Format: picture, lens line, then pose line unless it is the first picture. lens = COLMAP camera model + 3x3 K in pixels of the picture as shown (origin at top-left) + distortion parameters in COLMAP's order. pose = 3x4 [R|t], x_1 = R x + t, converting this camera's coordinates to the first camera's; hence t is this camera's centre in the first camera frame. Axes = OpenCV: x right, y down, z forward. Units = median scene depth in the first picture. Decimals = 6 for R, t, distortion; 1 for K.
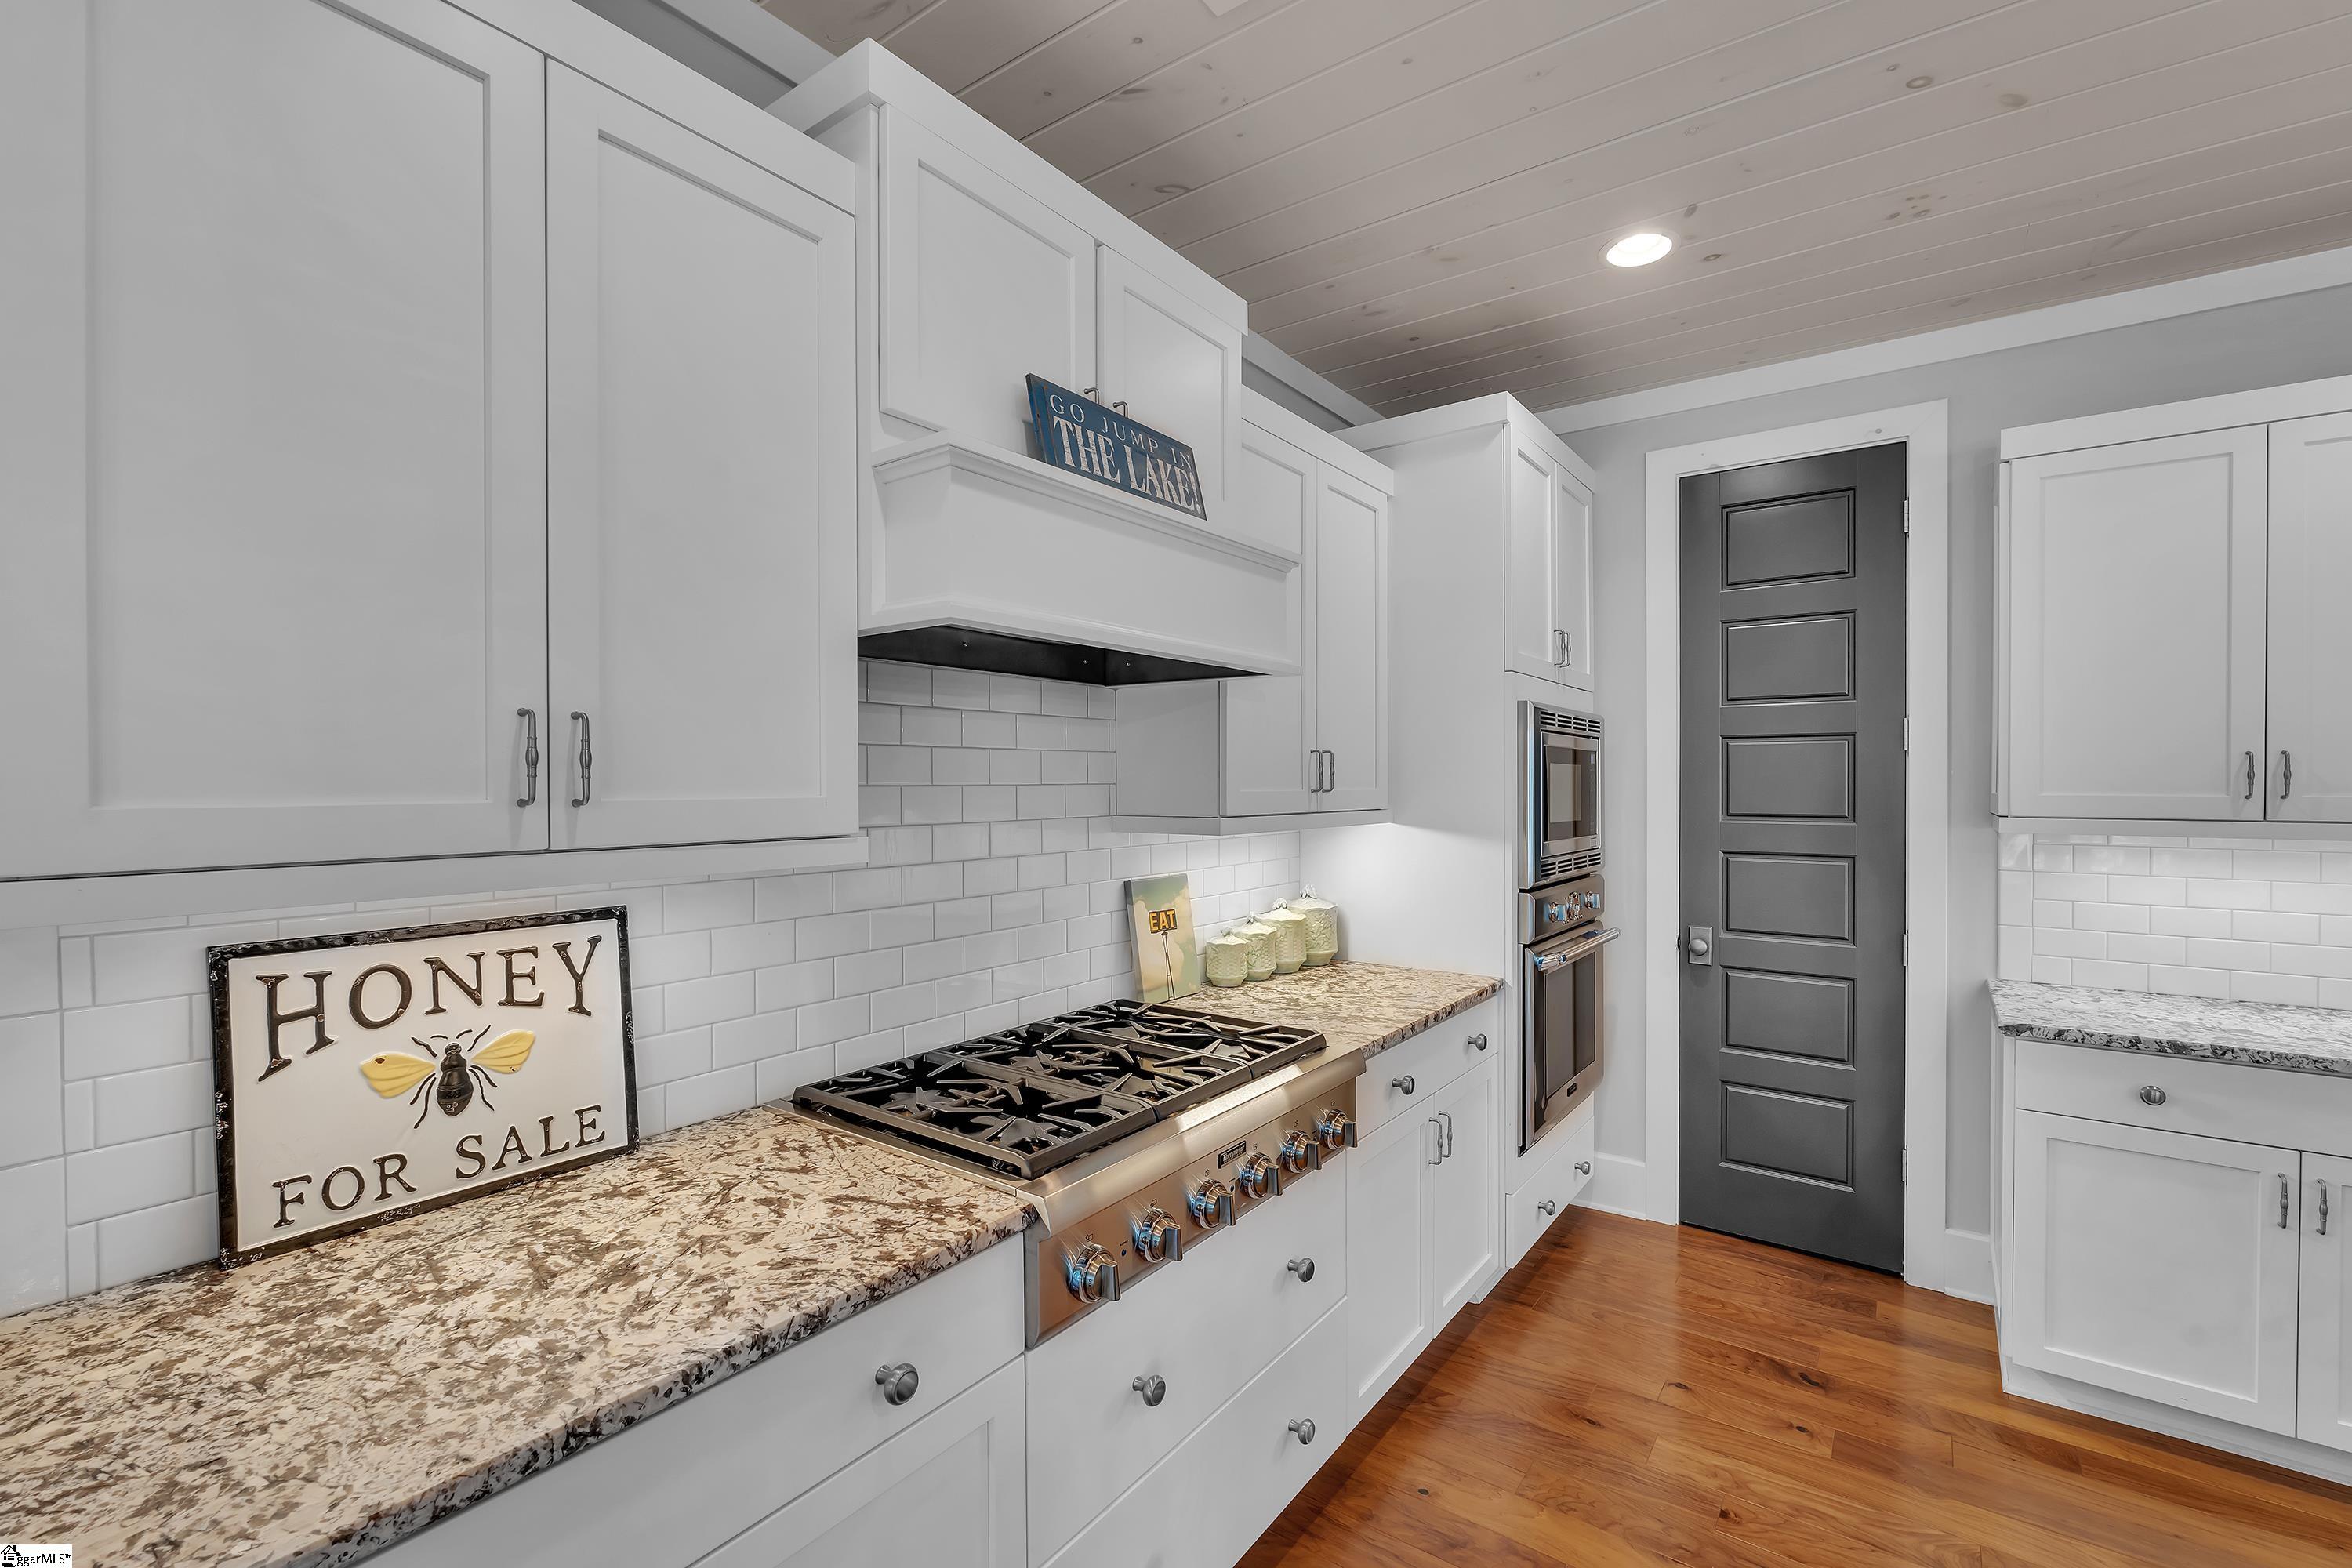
lens RADIAL K [[1029.4, 0, 1176.0], [0, 1029.4, 784.0], [0, 0, 1]] dist [0.001158, 0.000105]
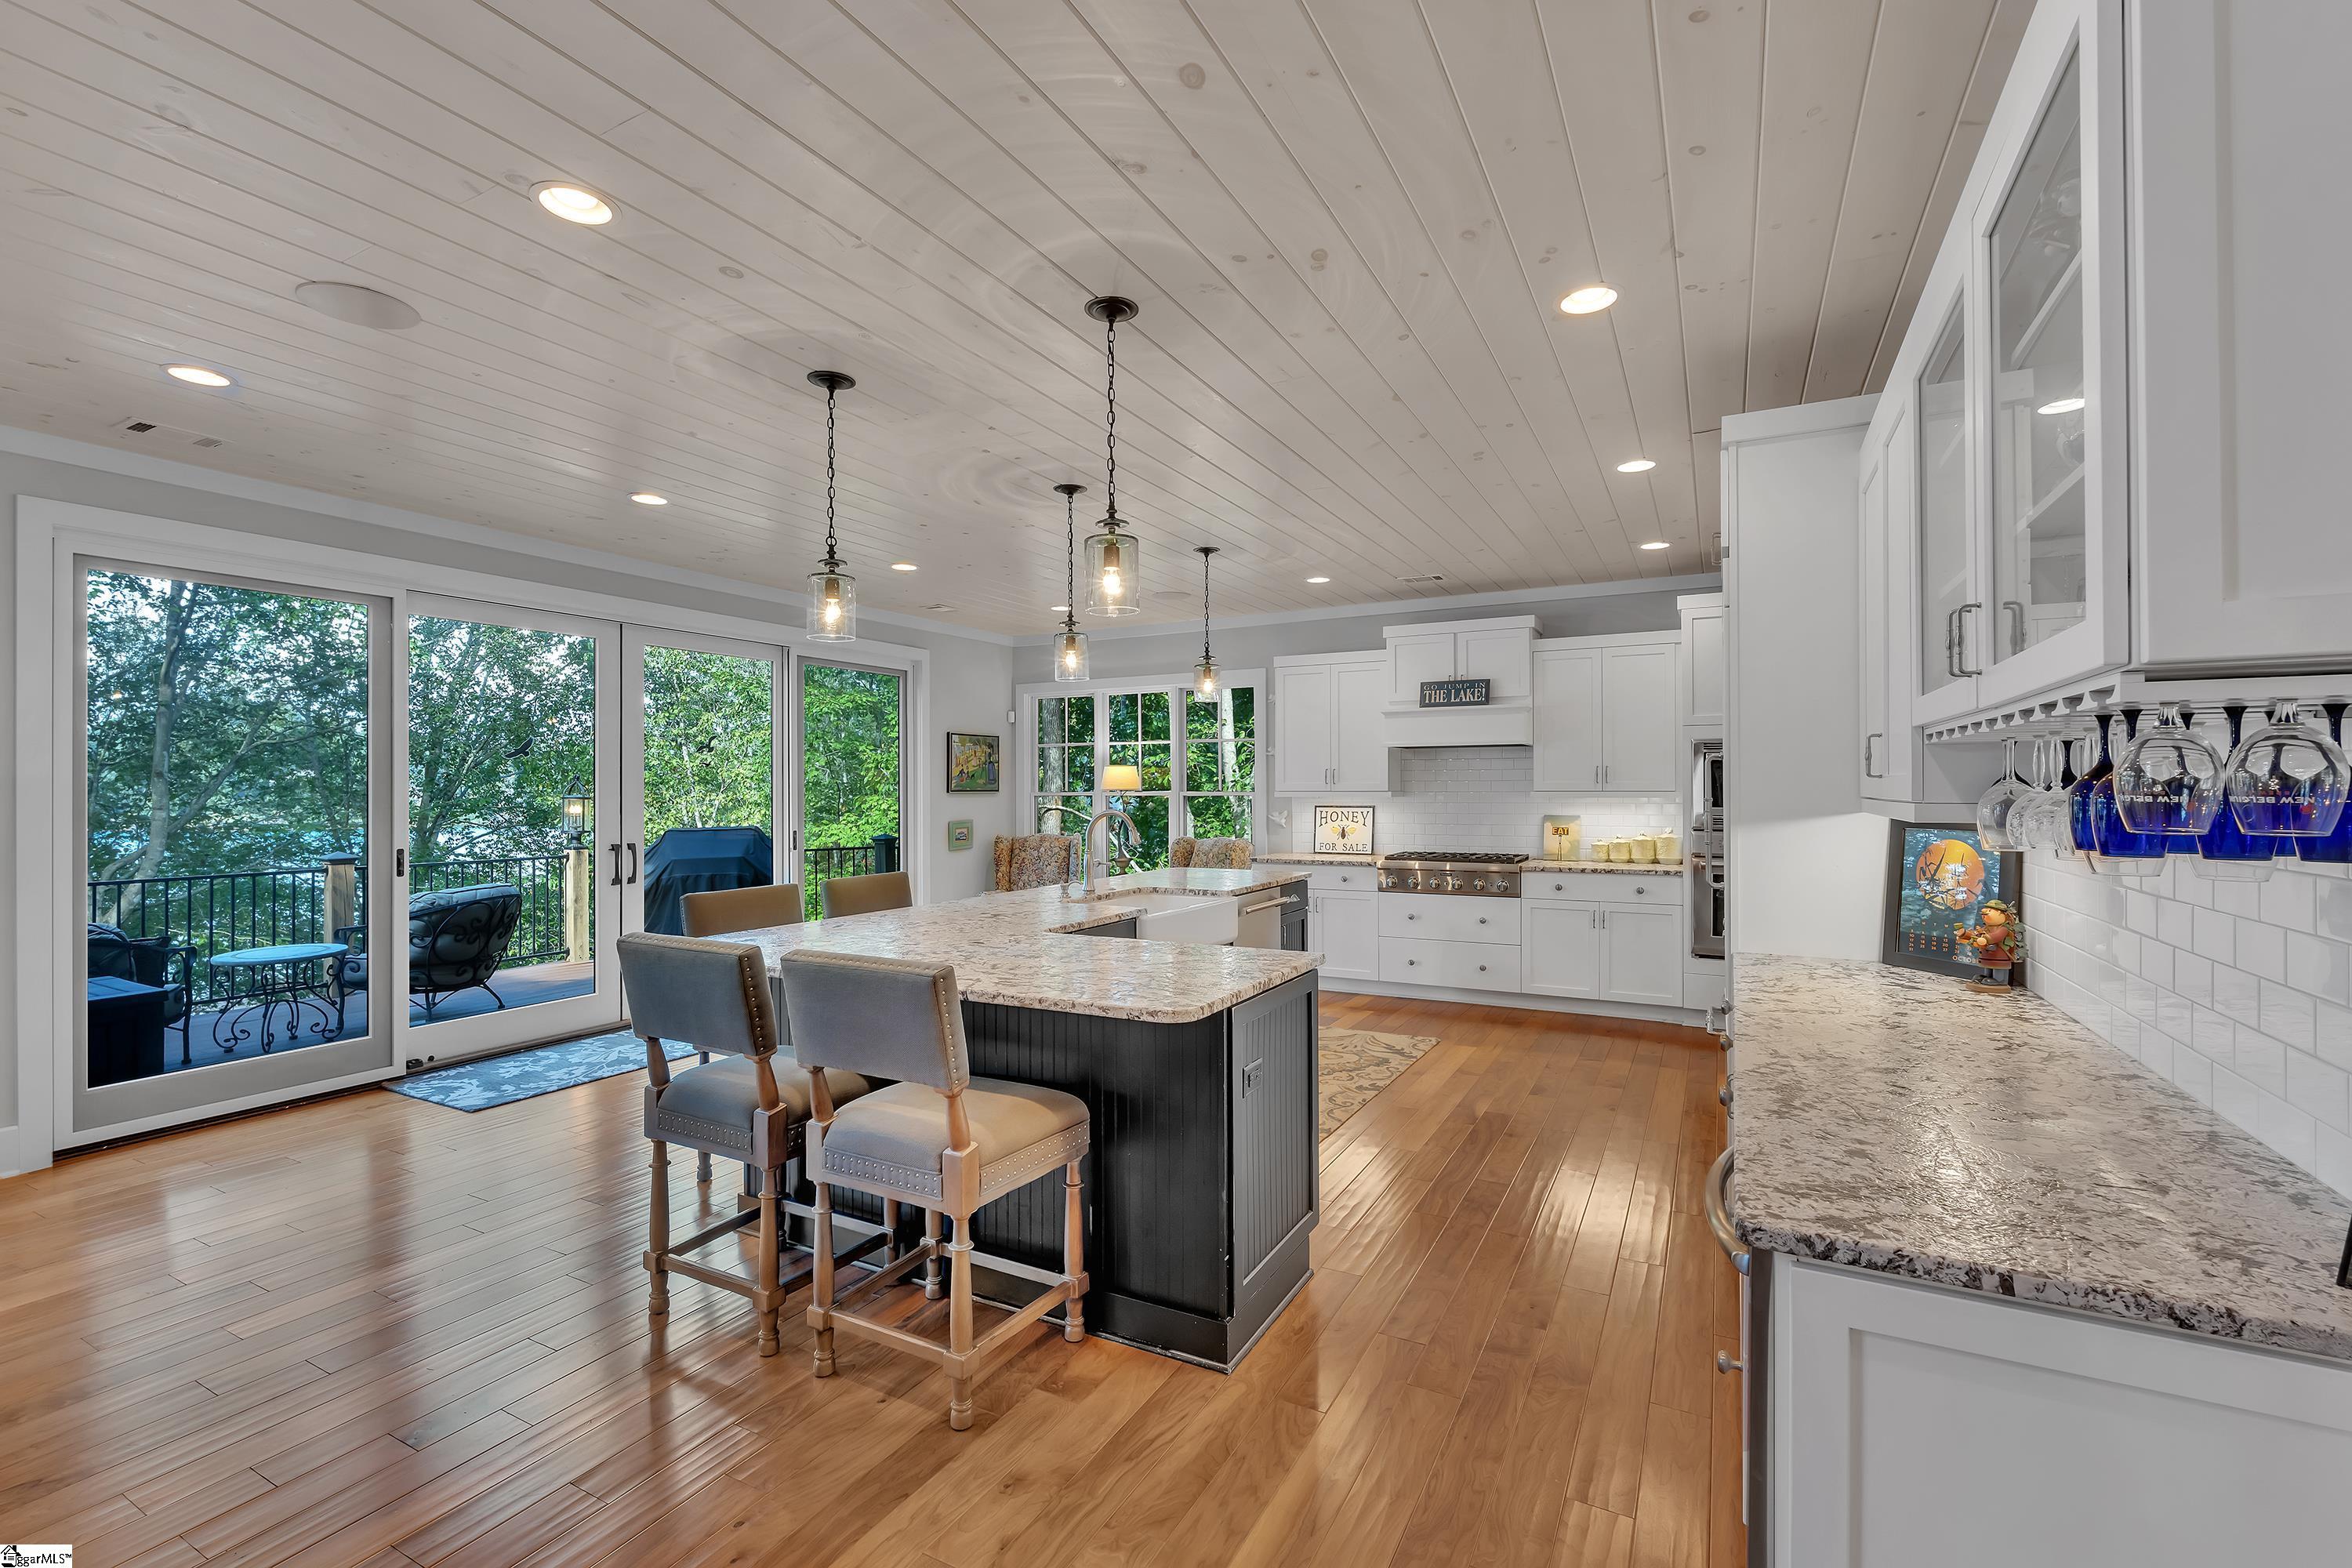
lens RADIAL K [[1029.4, 0, 1176.0], [0, 1029.4, 784.0], [0, 0, 1]] dist [0.001158, 0.000105]
pose [[0.148252, -0.007530, -0.988921, 3.015533], [-0.000095, 0.999971, -0.007628, 0.037721], [0.988950, 0.001225, 0.148247, -0.477080]]
